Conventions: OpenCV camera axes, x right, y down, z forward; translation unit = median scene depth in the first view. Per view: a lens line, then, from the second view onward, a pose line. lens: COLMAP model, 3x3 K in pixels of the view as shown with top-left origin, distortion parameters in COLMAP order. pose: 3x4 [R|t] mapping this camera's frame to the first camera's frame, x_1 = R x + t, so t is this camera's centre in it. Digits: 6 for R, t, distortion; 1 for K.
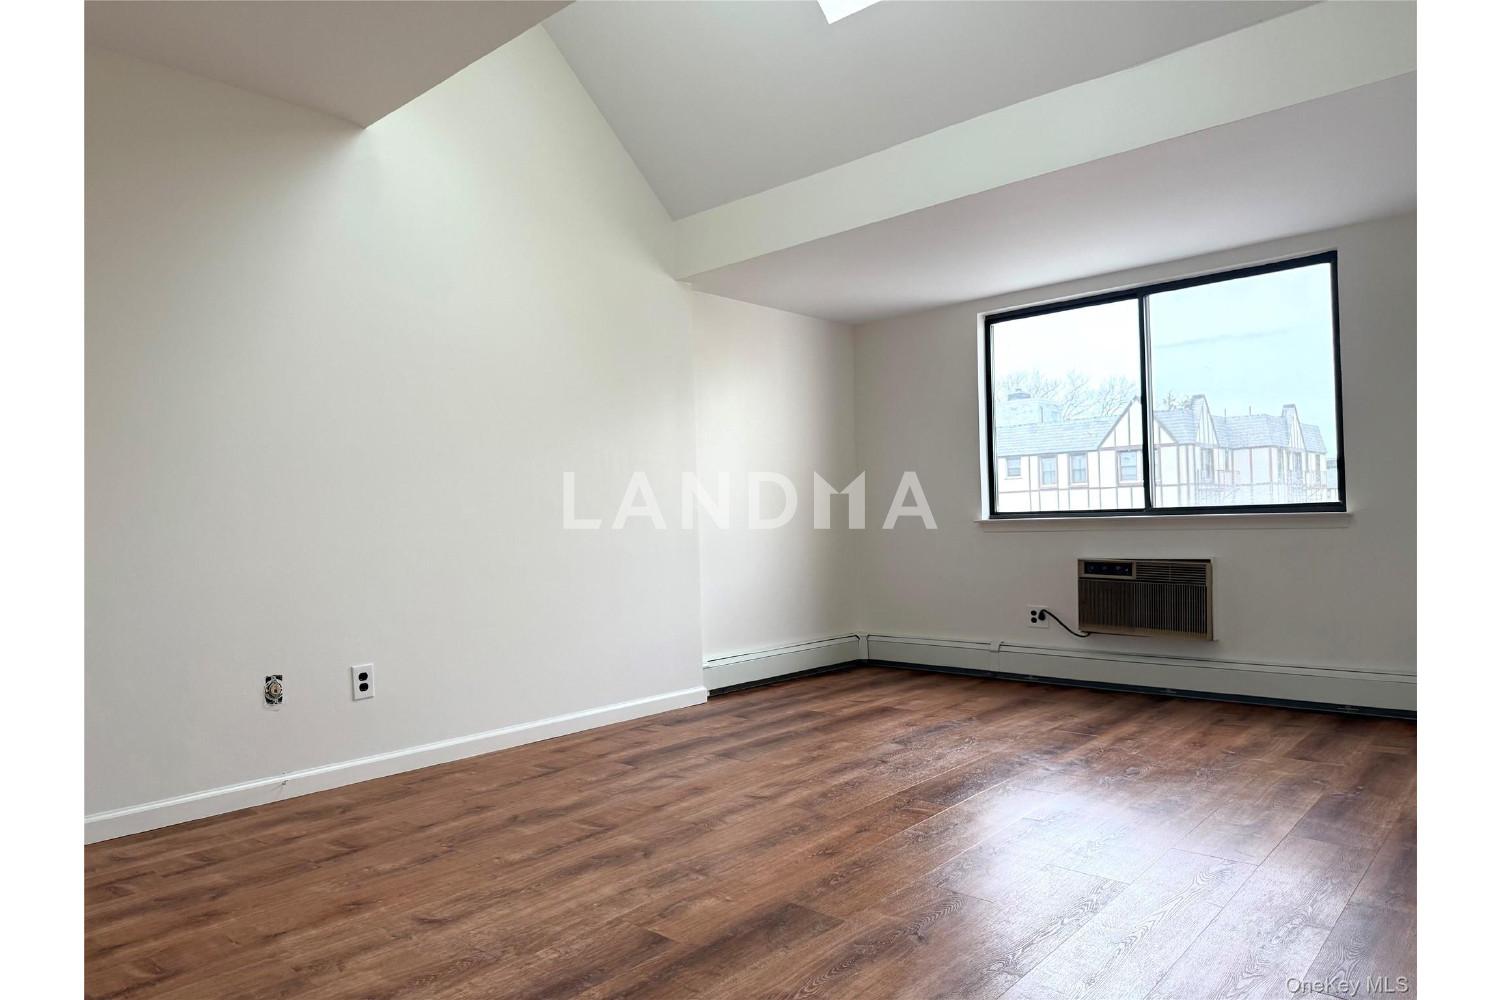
lens RADIAL K [[944.7, 0, 732.5], [0, 944.7, 505.7], [0, 0, 1]] dist [0.056780, -0.095954]
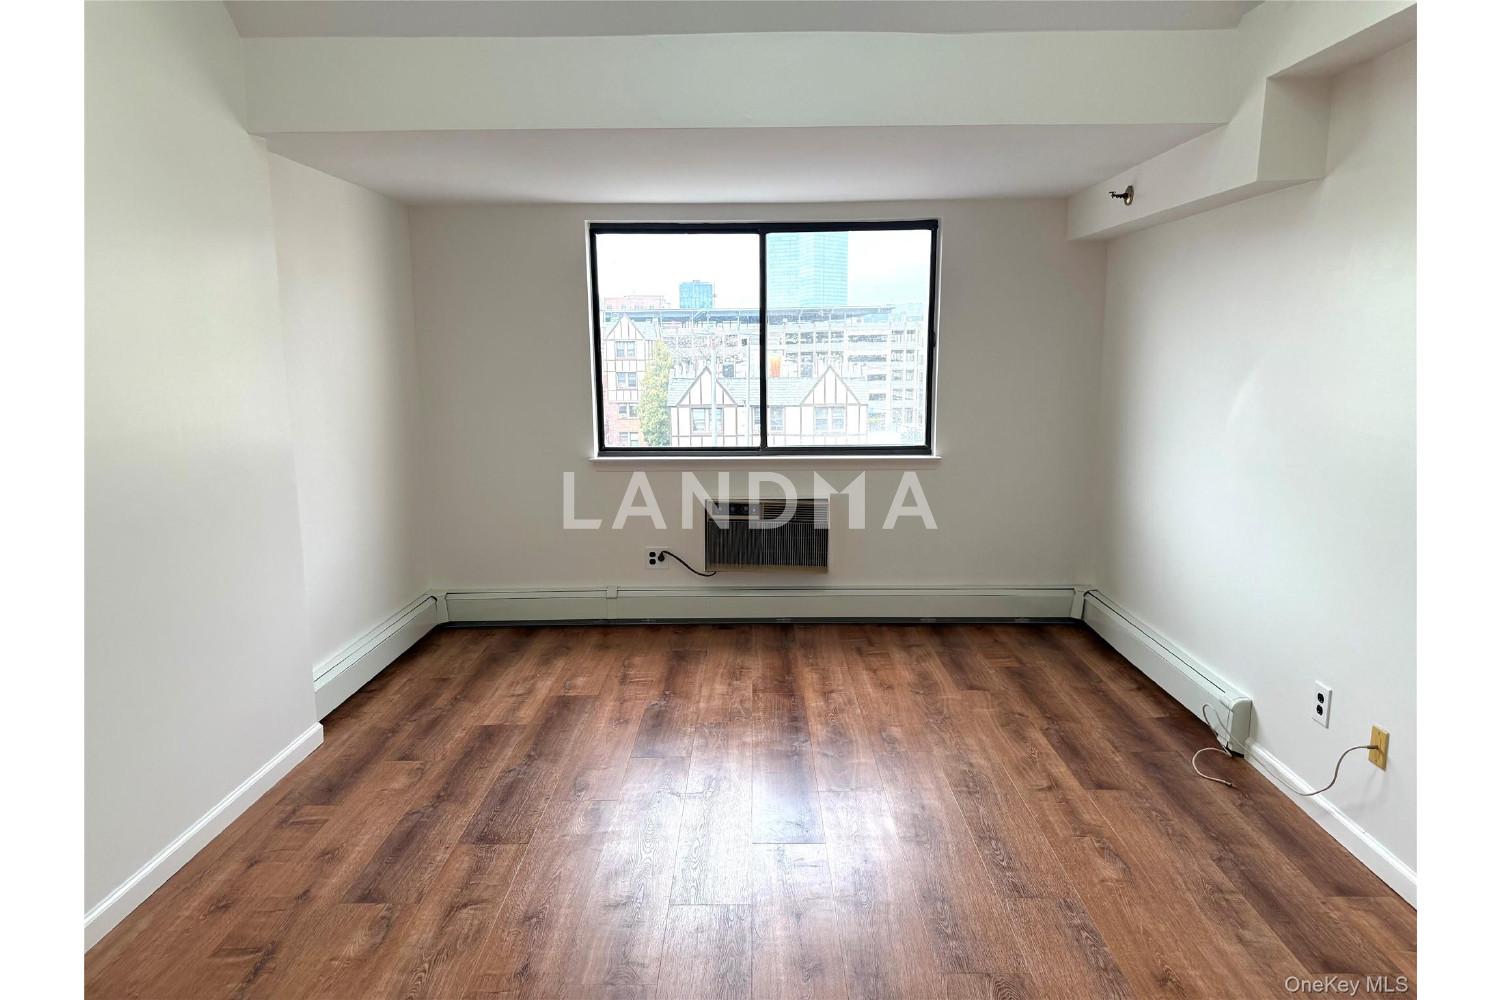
lens RADIAL K [[950.4, 0, 756.5], [0, 950.4, 492.2], [0, 0, 1]] dist [0.092477, -0.097122]
pose [[0.734896, -0.078585, 0.673611, -0.271163], [-0.025661, 0.989330, 0.143413, -0.098302], [-0.677694, -0.122679, 0.725038, 0.258551]]
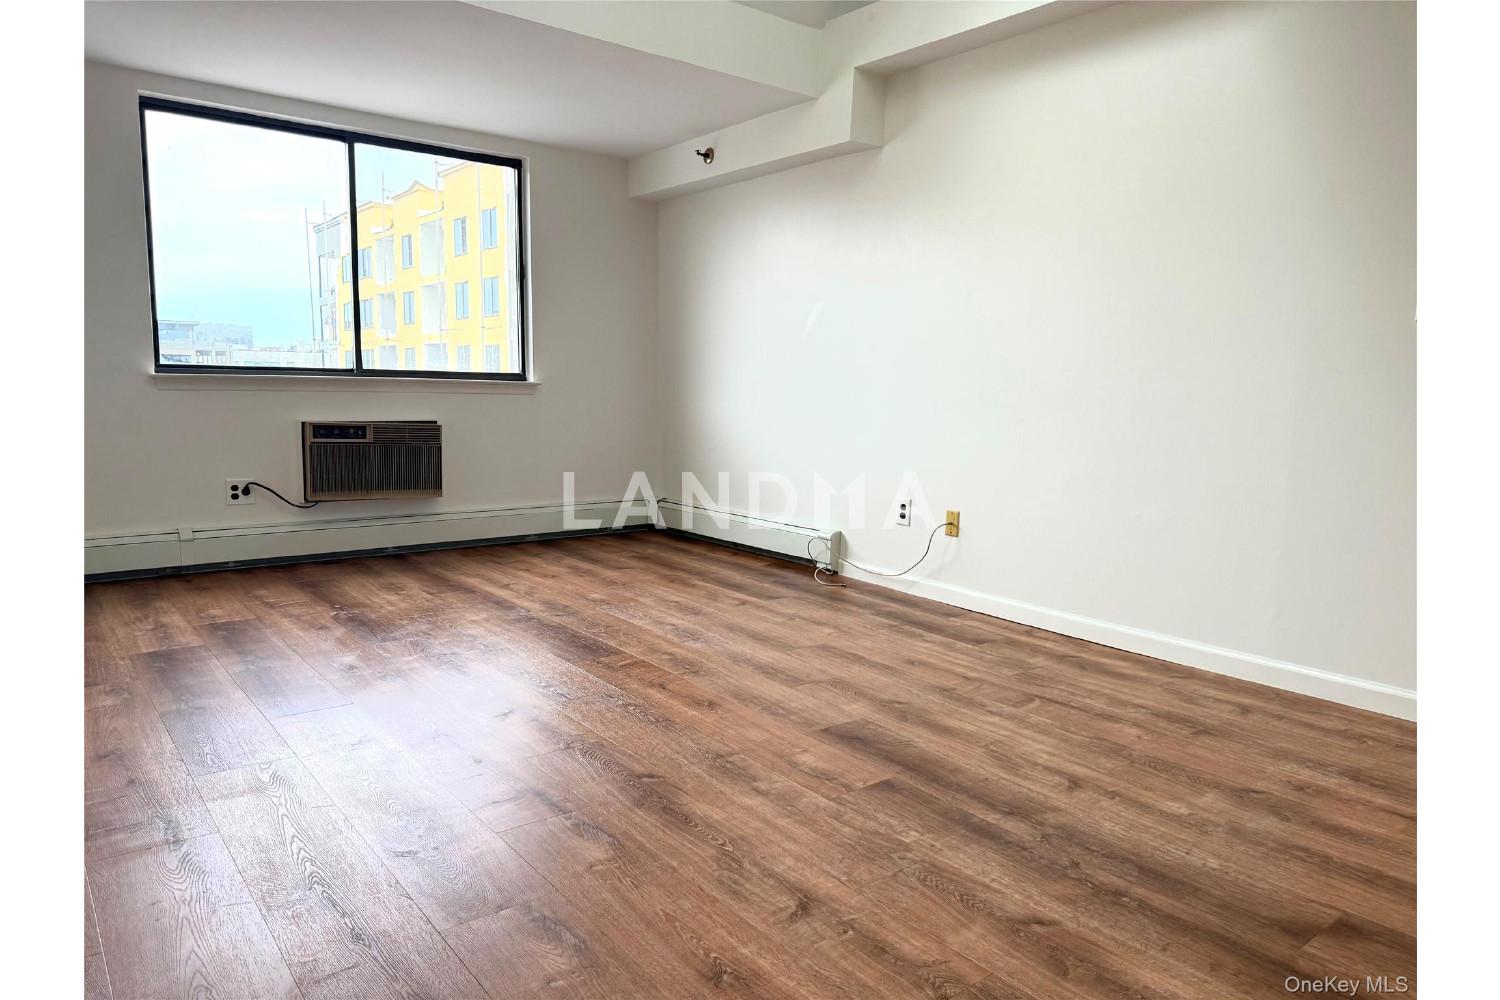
lens RADIAL K [[950.4, 0, 756.5], [0, 950.4, 492.2], [0, 0, 1]] dist [0.092477, -0.097122]
pose [[0.156361, -0.082245, 0.984270, -0.491272], [-0.035850, 0.995398, 0.088871, 0.026184], [-0.987049, -0.049182, 0.152693, 0.450722]]
